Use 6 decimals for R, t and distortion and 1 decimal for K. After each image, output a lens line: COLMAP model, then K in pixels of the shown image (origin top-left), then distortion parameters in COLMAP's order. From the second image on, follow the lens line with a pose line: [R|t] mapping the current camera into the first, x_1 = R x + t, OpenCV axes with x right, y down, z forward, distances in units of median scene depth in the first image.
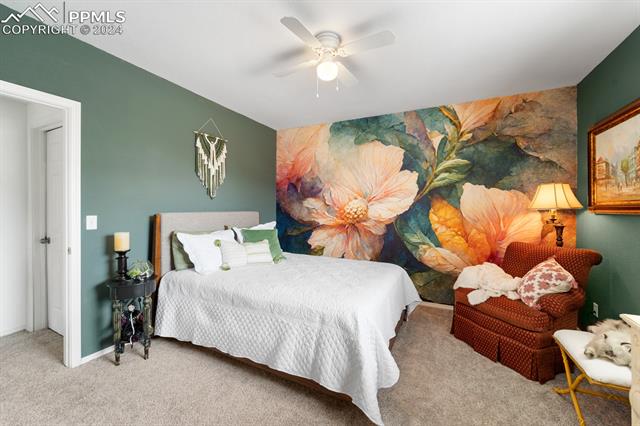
lens RADIAL K [[257.4, 0, 320.5], [0, 257.4, 208.5], [0, 0, 1]] dist [0.000896, -0.000786]
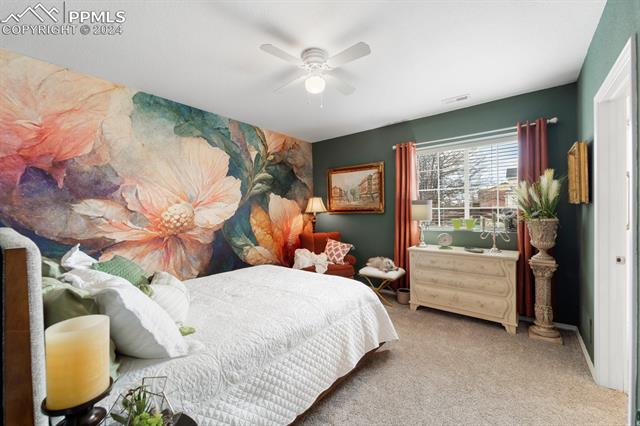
lens RADIAL K [[257.4, 0, 319.8], [0, 257.4, 212.1], [0, 0, 1]] dist [0.000896, -0.000786]
pose [[0.220188, -0.011461, 0.975390, -0.588704], [0.019831, 0.999777, 0.007271, -0.006445], [-0.975256, 0.017742, 0.220367, 0.434677]]
